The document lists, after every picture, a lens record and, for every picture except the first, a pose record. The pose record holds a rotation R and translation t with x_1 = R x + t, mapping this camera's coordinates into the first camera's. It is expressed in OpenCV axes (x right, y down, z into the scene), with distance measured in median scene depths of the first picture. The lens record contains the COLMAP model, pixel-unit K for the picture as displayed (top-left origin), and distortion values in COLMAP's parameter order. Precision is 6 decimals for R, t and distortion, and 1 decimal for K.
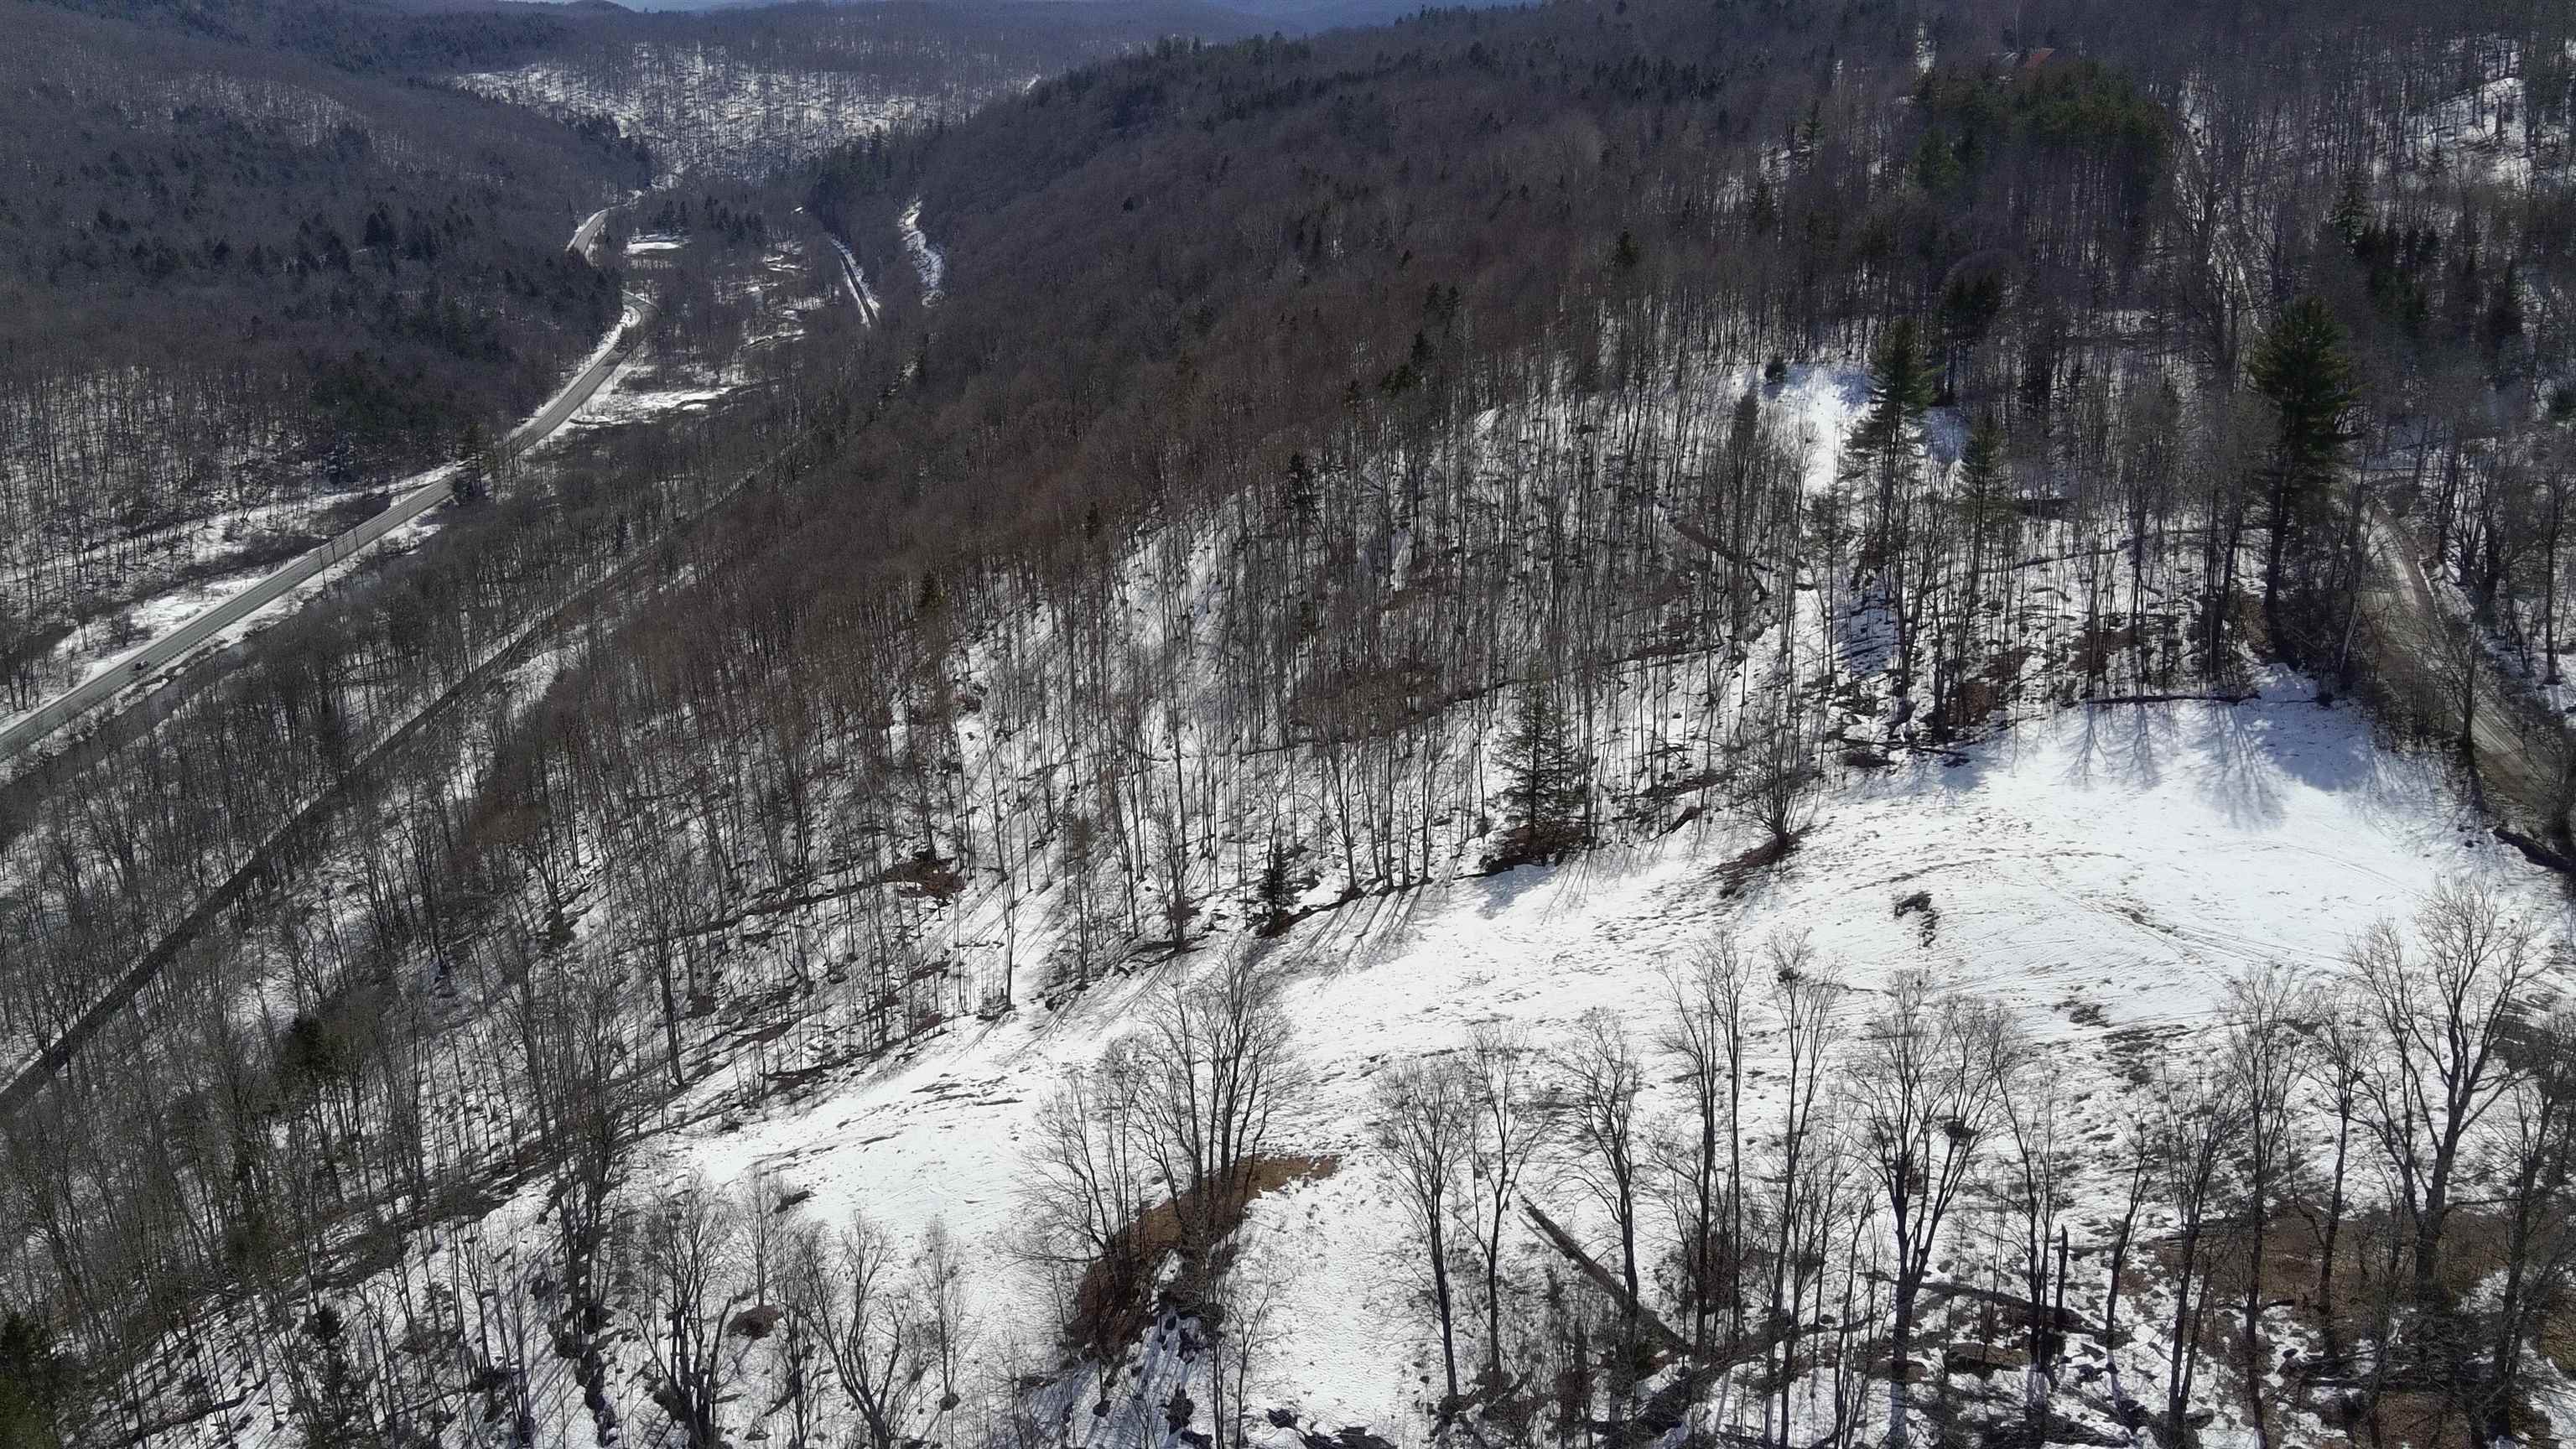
lens RADIAL K [[2130.0, 0, 1283.7], [0, 2130.0, 711.2], [0, 0, 1]] dist [0.129991, -0.219736]
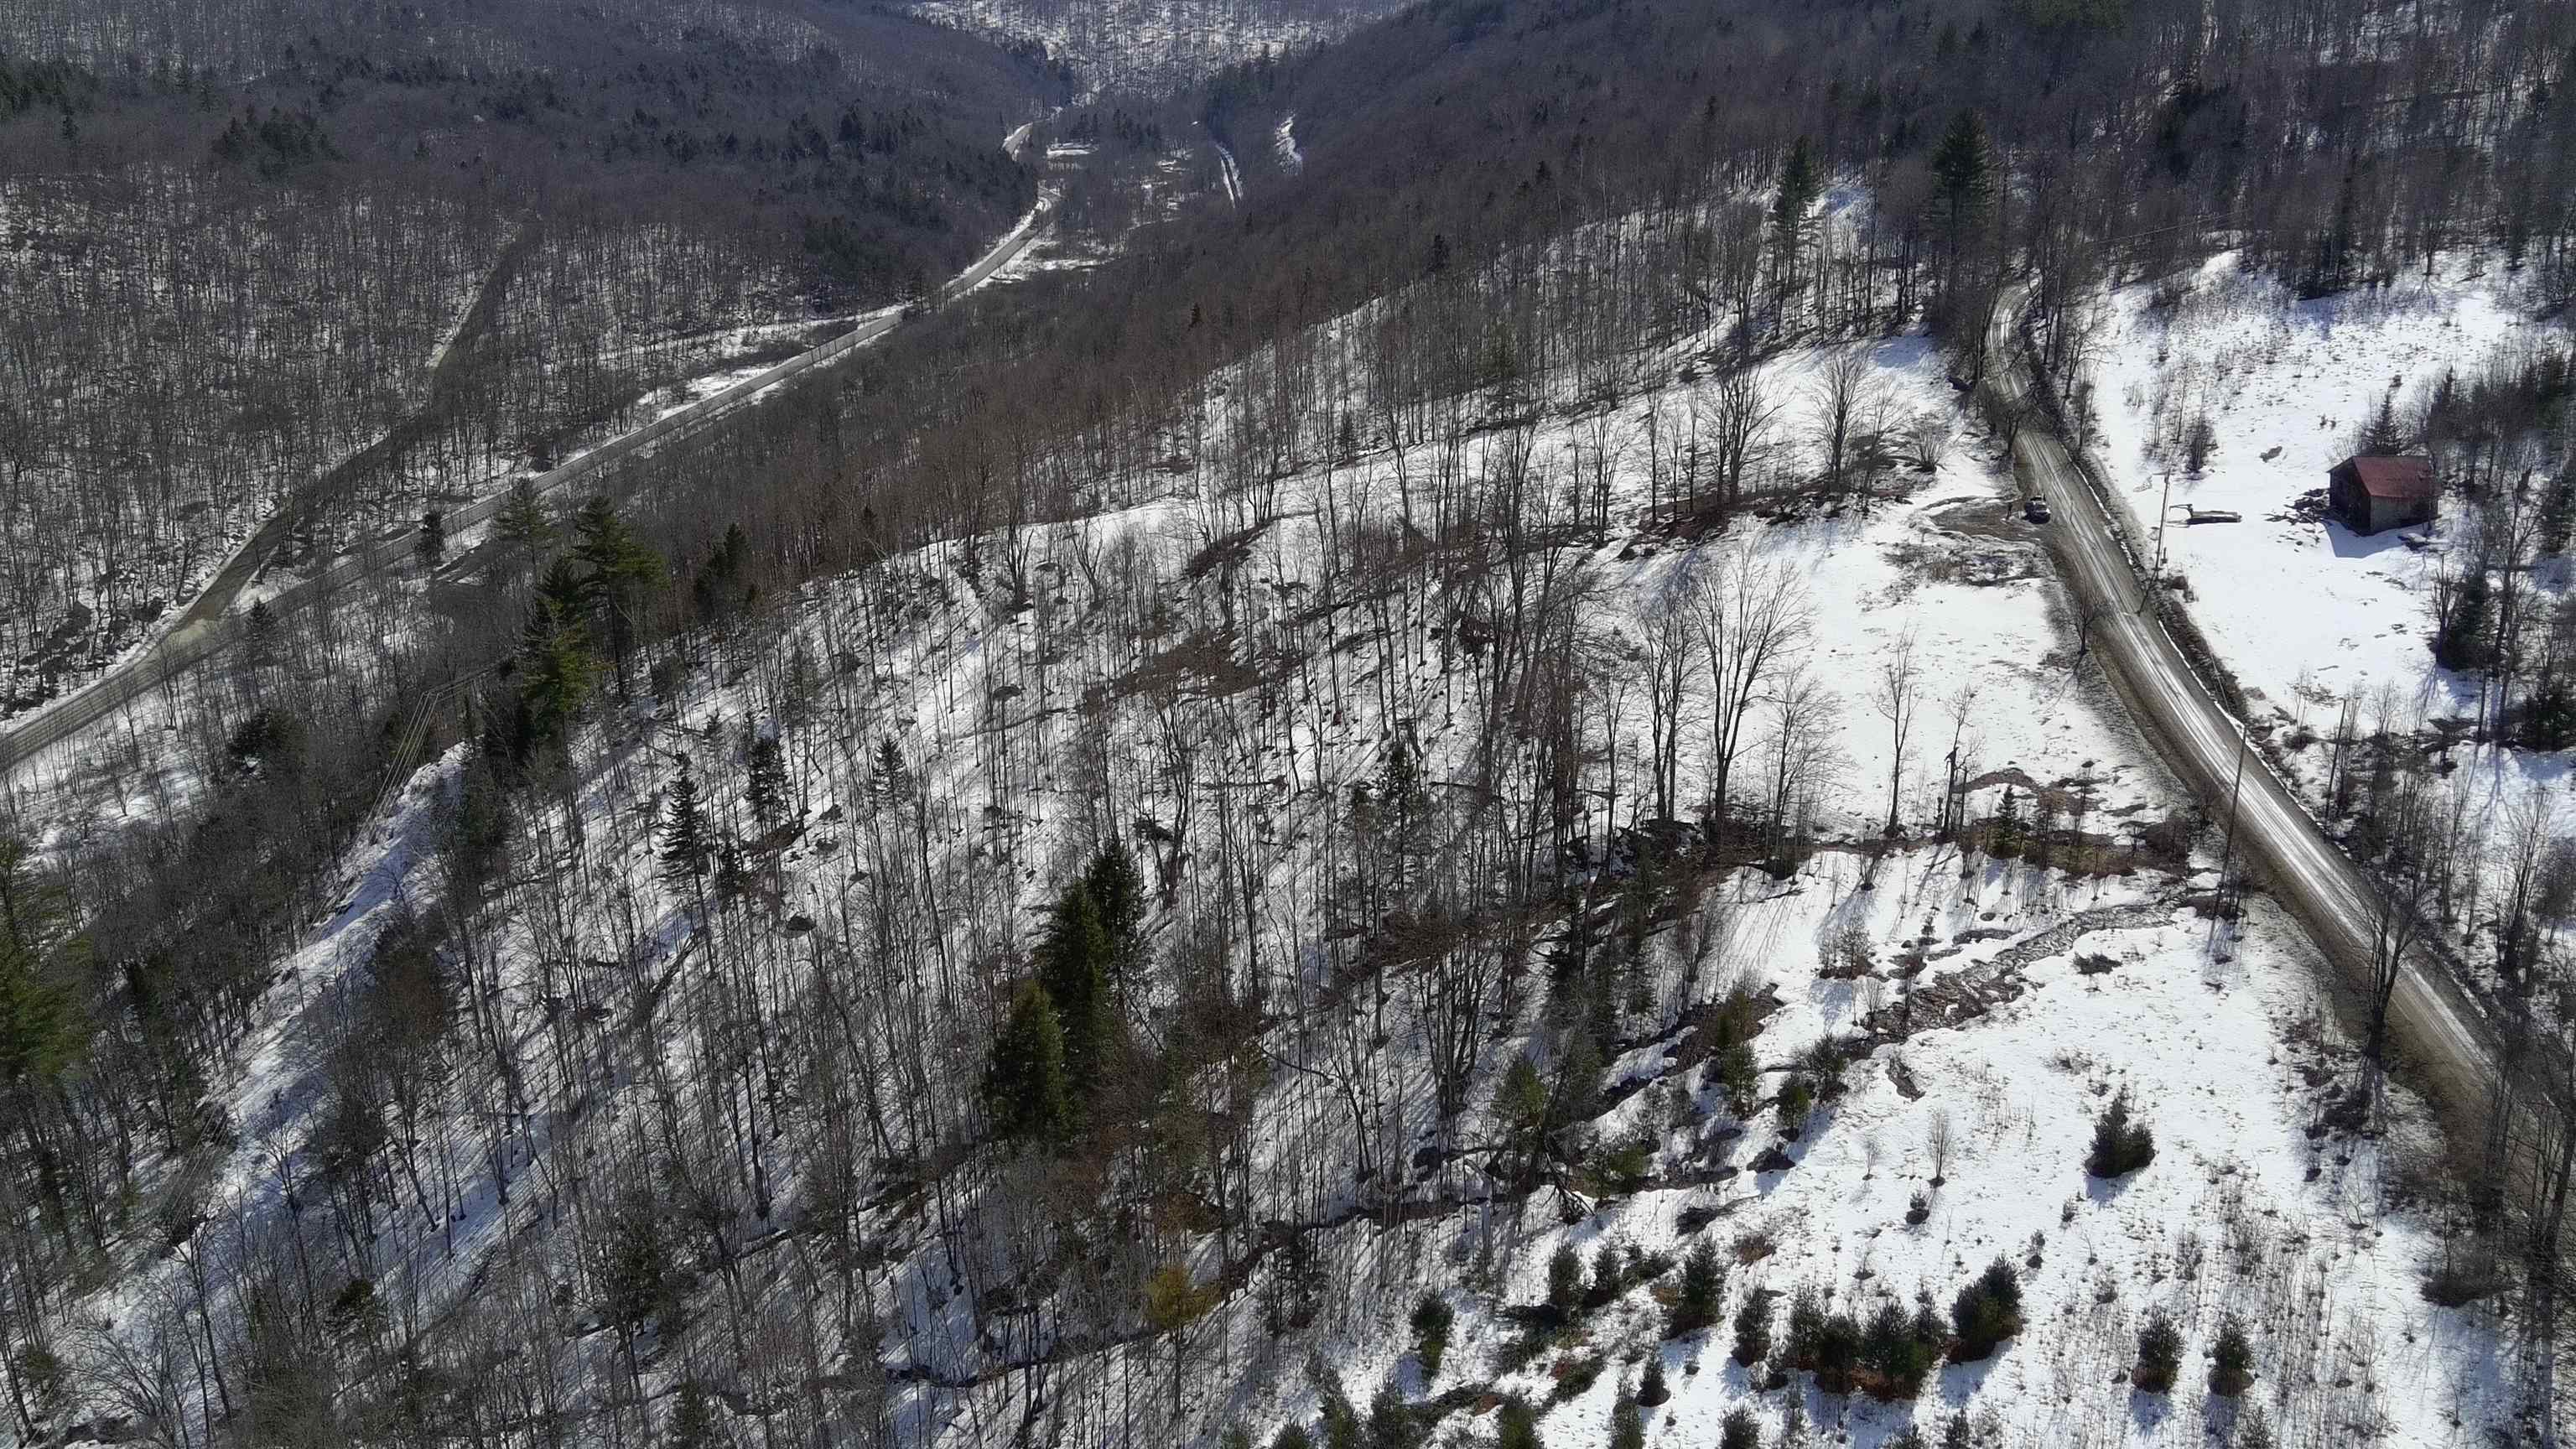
lens RADIAL K [[2130.0, 0, 1283.7], [0, 2130.0, 711.2], [0, 0, 1]] dist [0.129991, -0.219736]
pose [[0.982654, 0.056145, -0.176746, 0.120716], [-0.050866, 0.998118, 0.034260, 0.111134], [0.178337, -0.024676, 0.983660, -0.343555]]
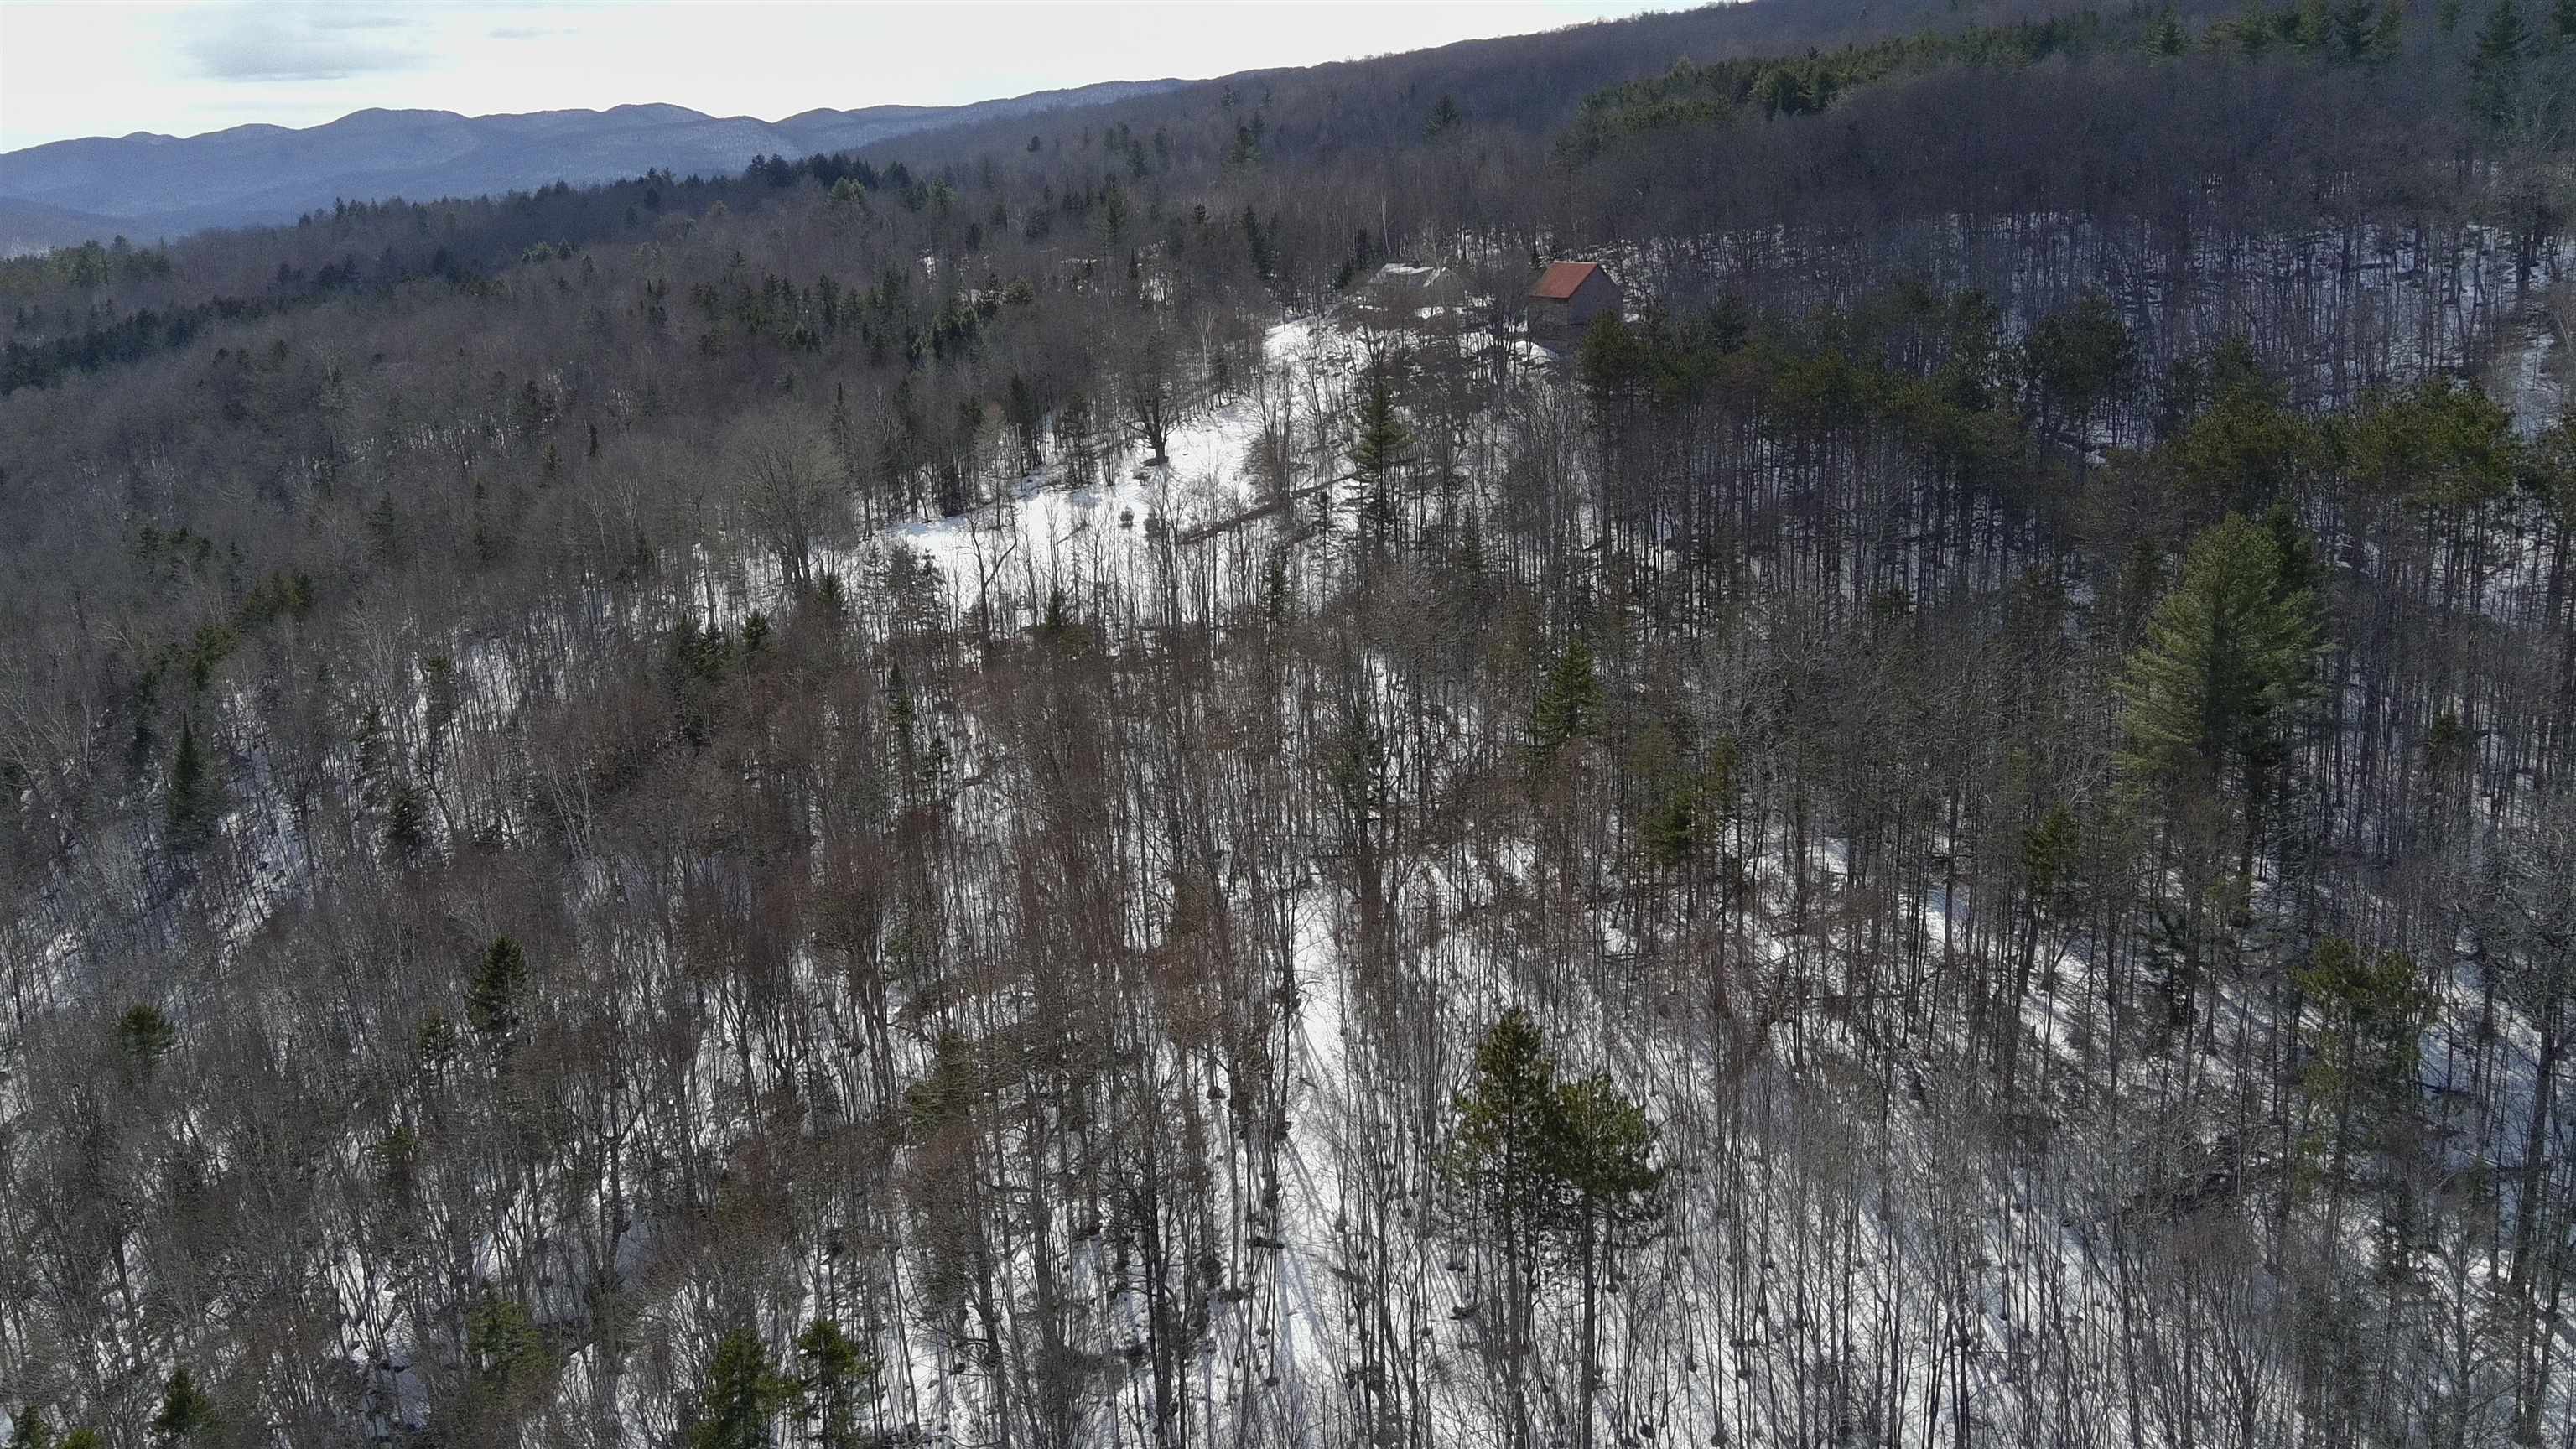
lens RADIAL K [[2130.0, 0, 1283.7], [0, 2130.0, 711.2], [0, 0, 1]] dist [0.129991, -0.219736]
pose [[0.891354, -0.114997, 0.438478, 0.022897], [0.151553, 0.987226, -0.049168, -0.195886], [-0.427223, 0.110278, 0.897396, 0.609766]]
